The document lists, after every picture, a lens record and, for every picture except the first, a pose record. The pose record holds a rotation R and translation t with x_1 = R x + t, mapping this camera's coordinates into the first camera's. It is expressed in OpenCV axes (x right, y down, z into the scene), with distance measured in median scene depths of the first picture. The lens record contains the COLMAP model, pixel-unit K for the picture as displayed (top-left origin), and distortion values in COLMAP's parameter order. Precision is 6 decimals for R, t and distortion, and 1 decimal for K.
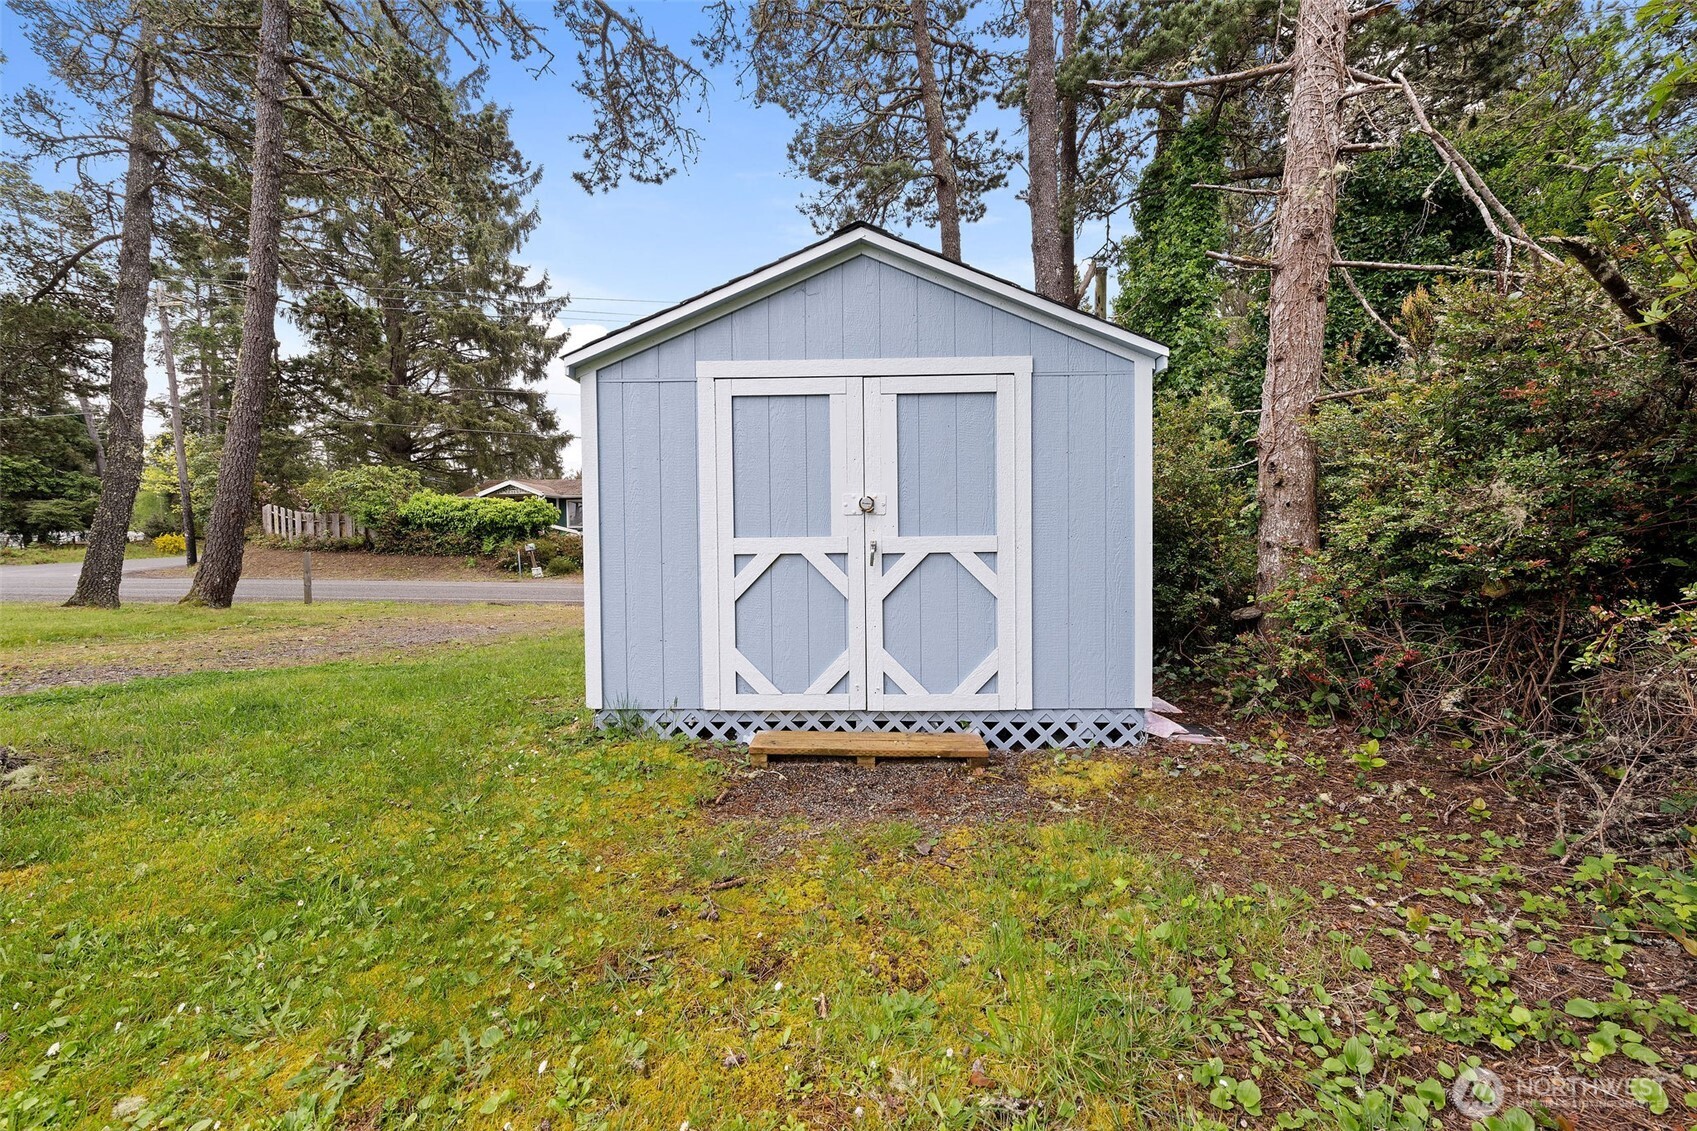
lens RADIAL K [[666.1, 0, 844.3], [0, 666.1, 563.7], [0, 0, 1]] dist [0.000284, -0.000292]
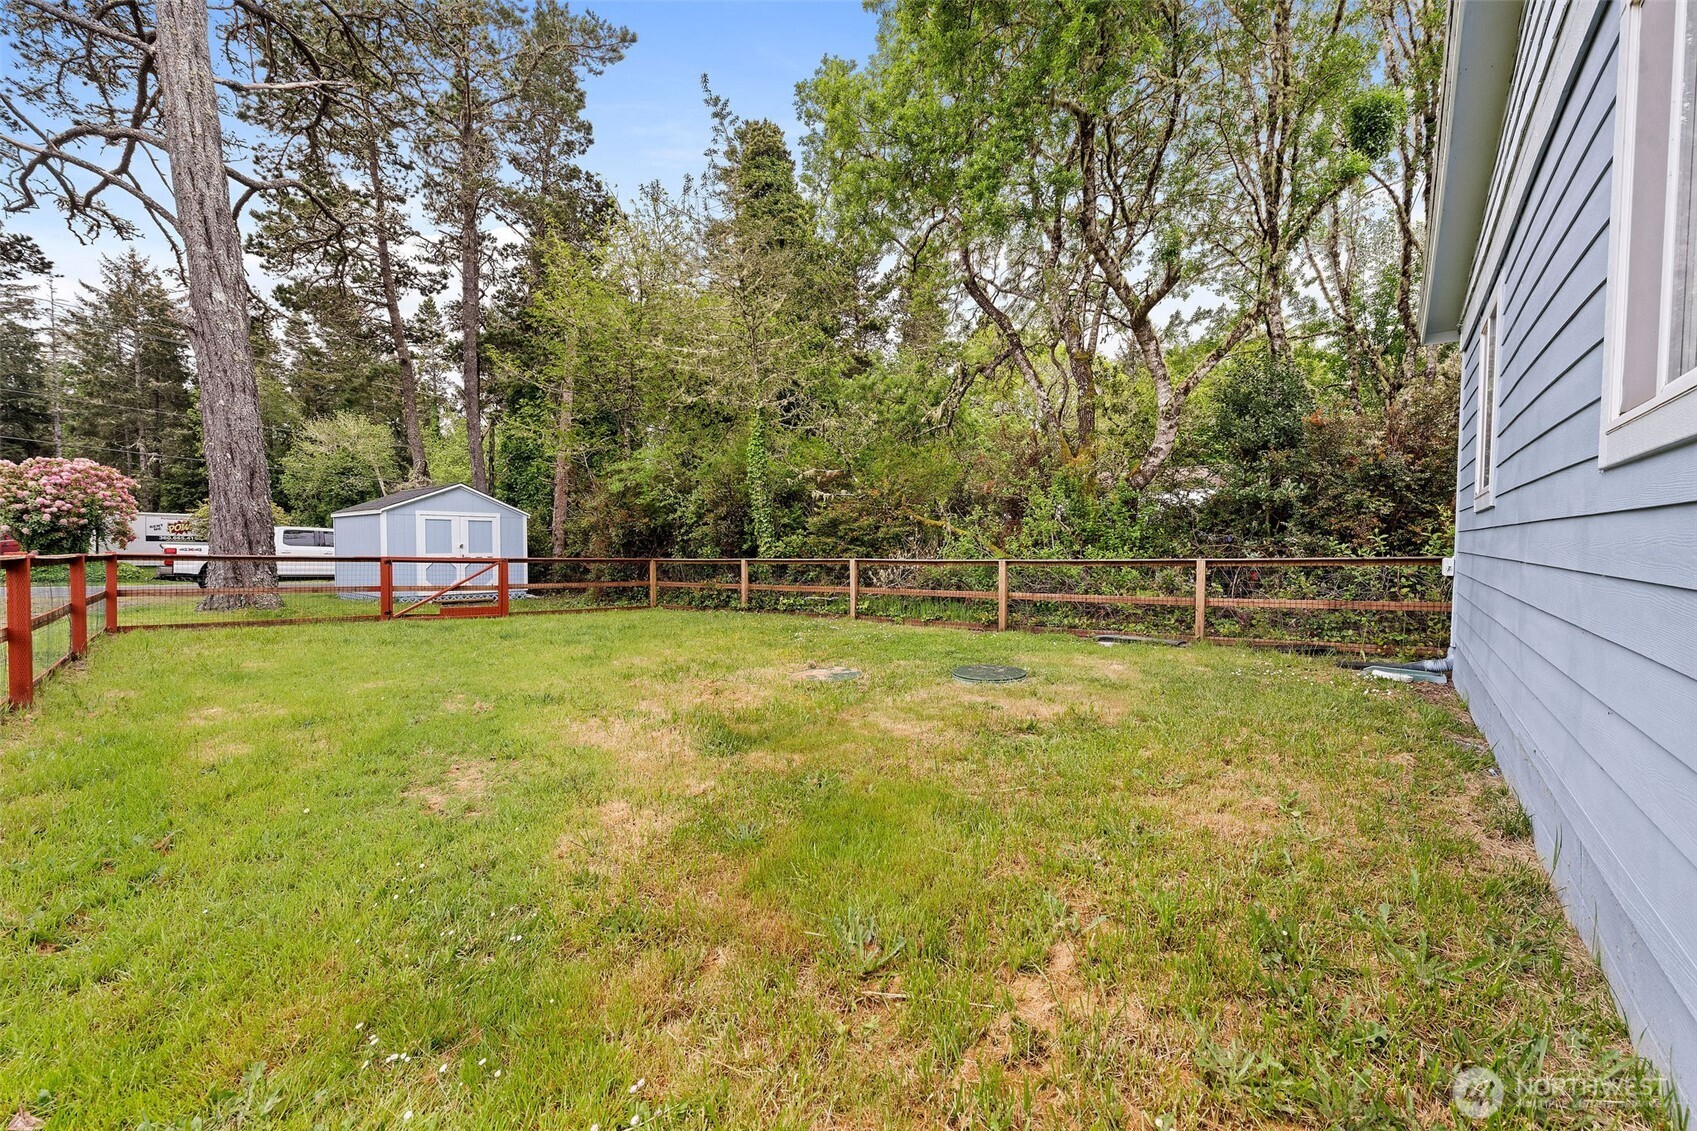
lens RADIAL K [[666.1, 0, 839.1], [0, 666.1, 566.5], [0, 0, 1]] dist [0.000284, -0.000292]
pose [[0.622742, -0.023492, 0.782074, -0.221234], [0.009265, 0.999700, 0.022652, -0.004206], [-0.782372, -0.006860, 0.622773, -0.436835]]
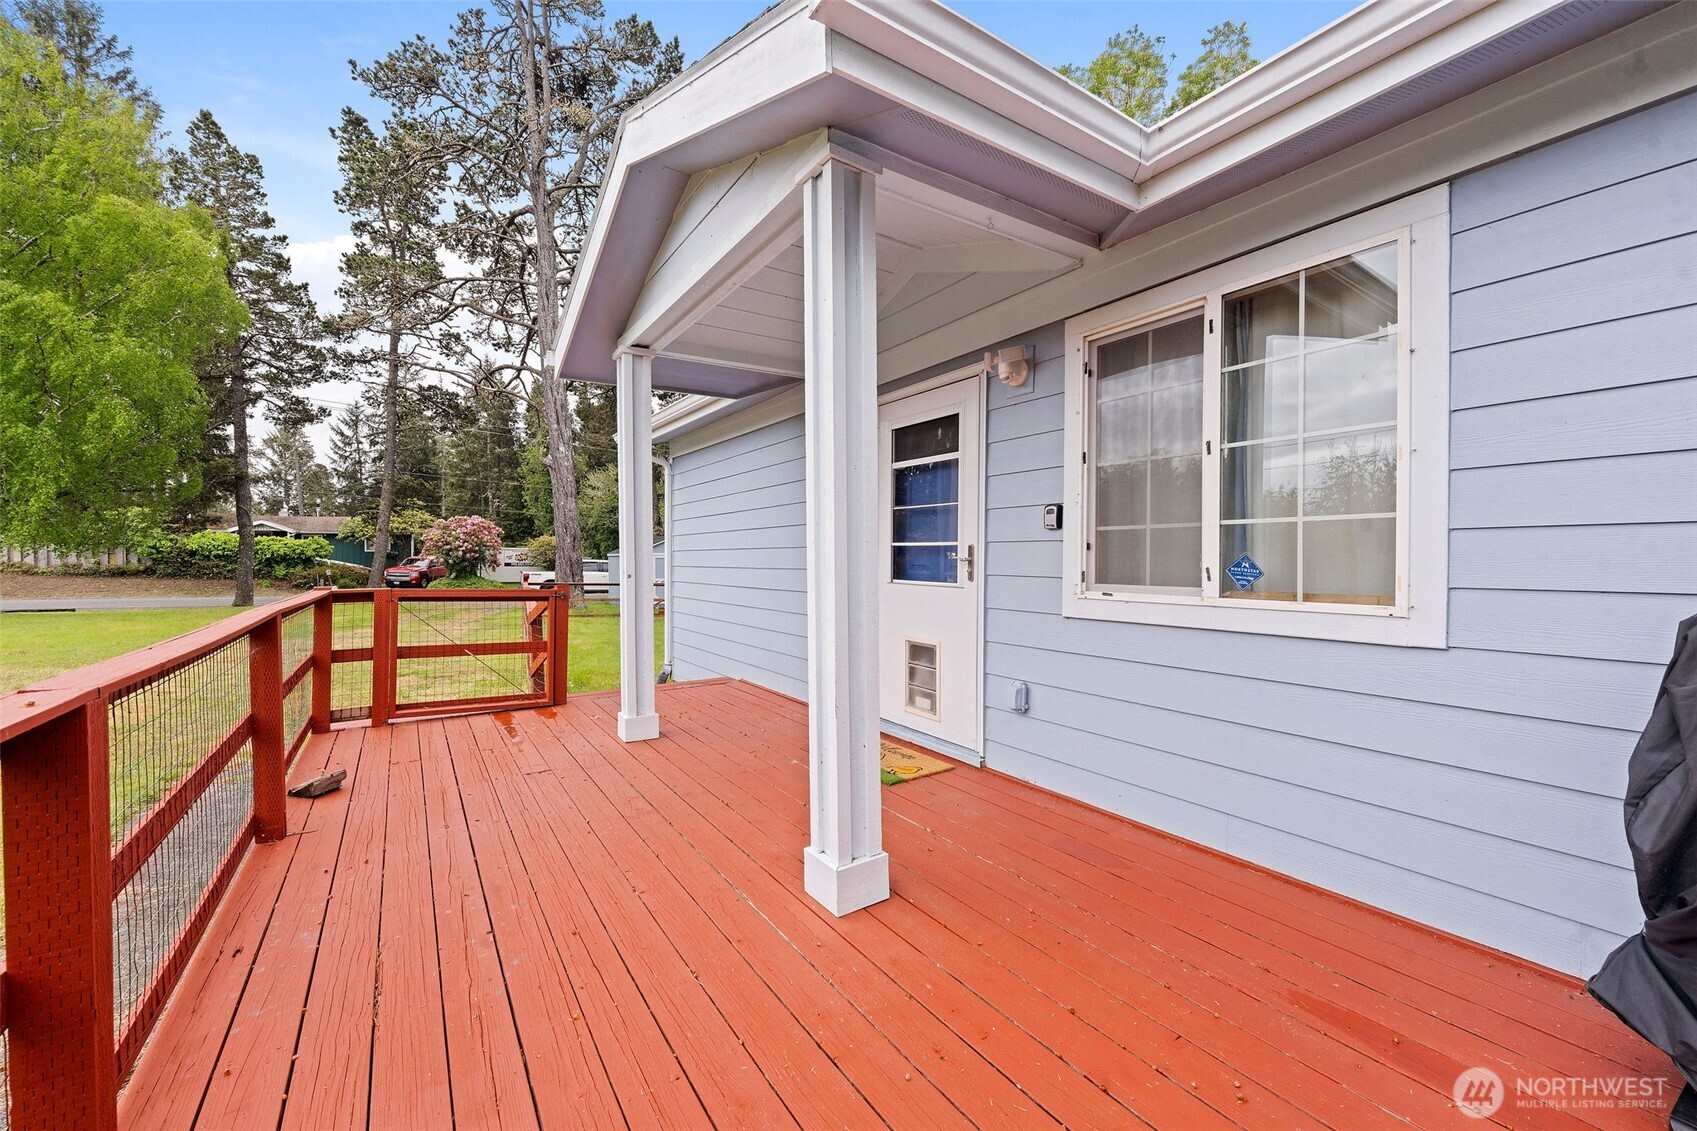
lens RADIAL K [[666.1, 0, 851.2], [0, 666.1, 564.2], [0, 0, 1]] dist [0.000284, -0.000292]
pose [[0.821728, -0.003050, 0.569872, -0.342369], [0.007407, 0.999958, -0.005329, -0.025622], [-0.569832, 0.008600, 0.821716, -0.869755]]
